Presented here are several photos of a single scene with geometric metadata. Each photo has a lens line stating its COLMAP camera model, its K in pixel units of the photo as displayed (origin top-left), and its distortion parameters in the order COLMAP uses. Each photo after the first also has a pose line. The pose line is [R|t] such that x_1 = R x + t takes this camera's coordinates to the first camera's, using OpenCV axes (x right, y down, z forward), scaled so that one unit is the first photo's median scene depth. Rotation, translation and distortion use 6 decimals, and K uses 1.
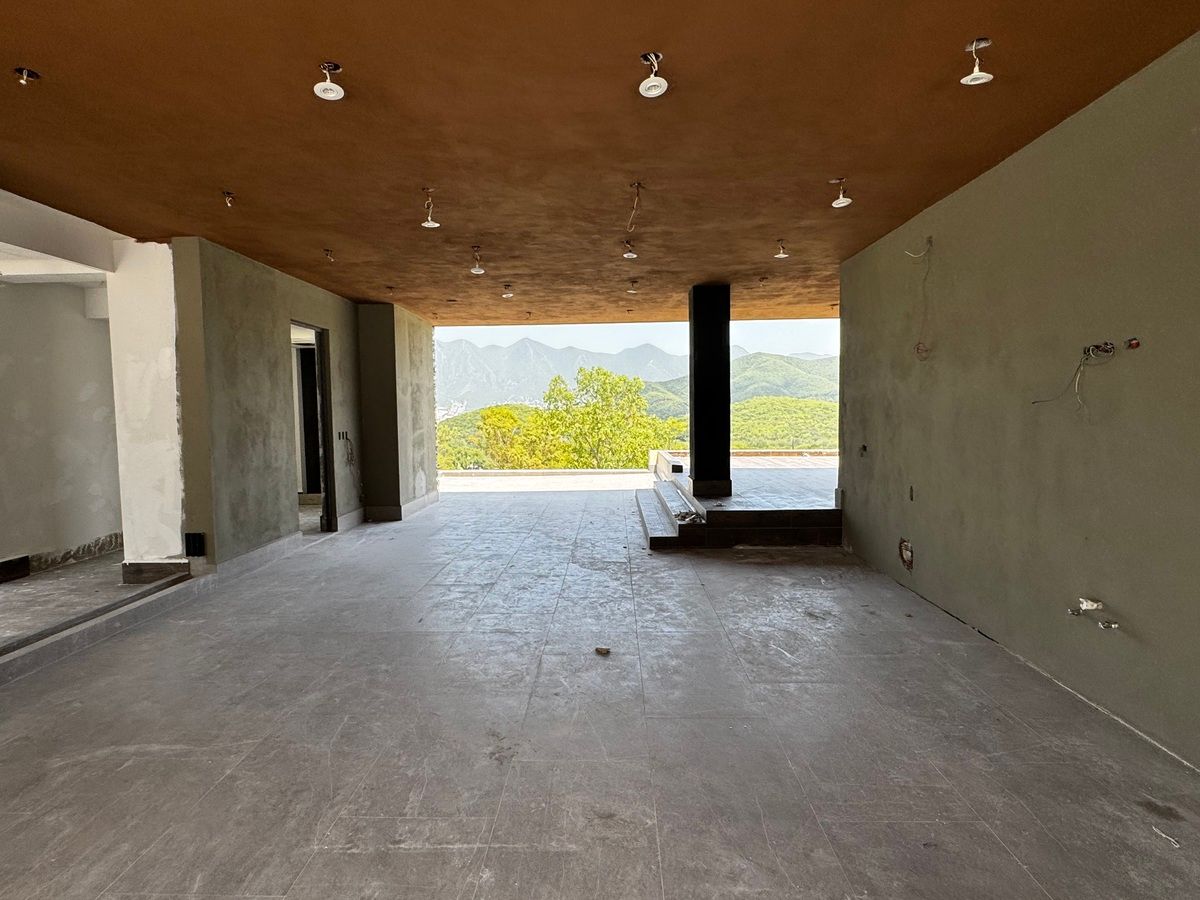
lens RADIAL K [[655.5, 0, 599.4], [0, 655.5, 451.6], [0, 0, 1]] dist [0.001138, 0.000048]
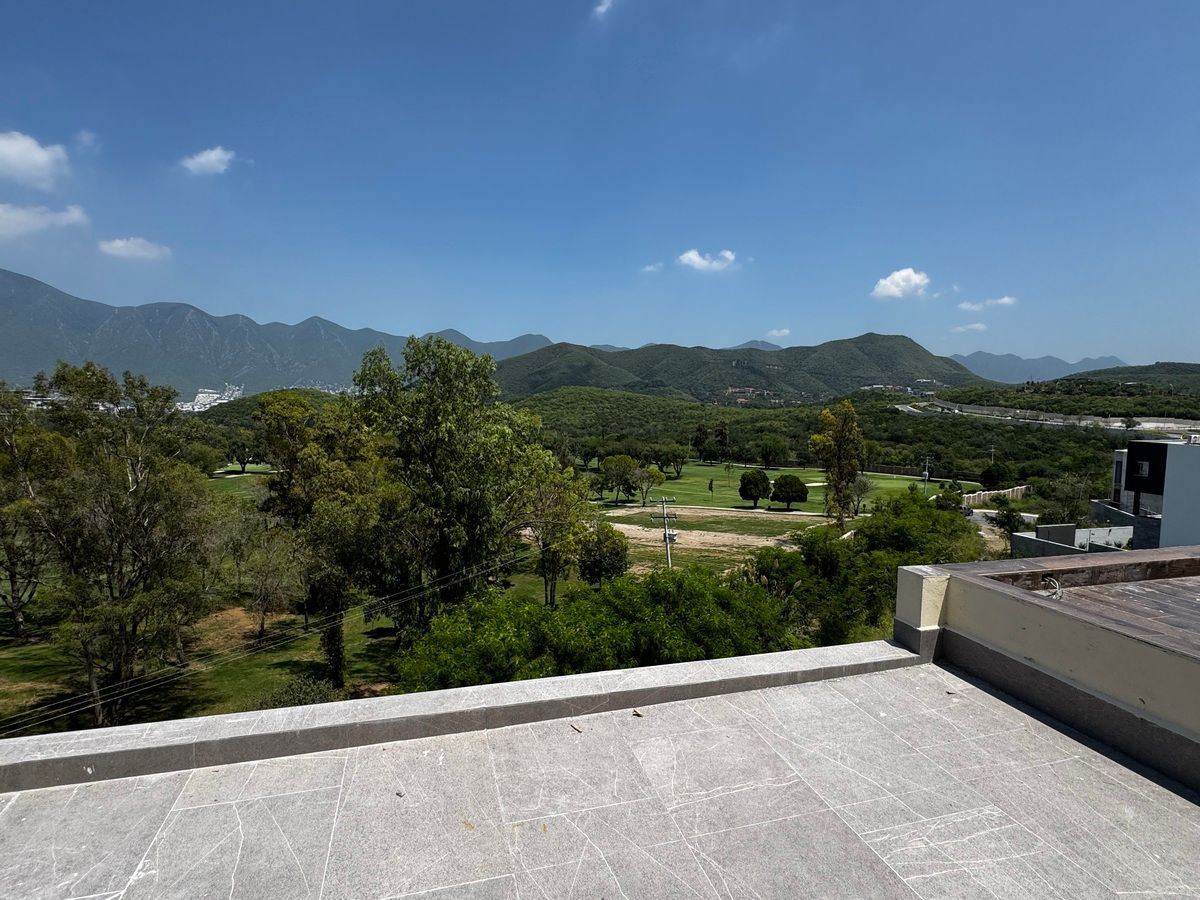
lens RADIAL K [[655.5, 0, 597.1], [0, 655.5, 443.8], [0, 0, 1]] dist [0.001138, 0.000048]
pose [[0.957508, -0.004609, 0.288369, -0.024576], [0.002850, 0.999975, 0.006518, -0.010920], [-0.288392, -0.005419, 0.957497, 0.164607]]
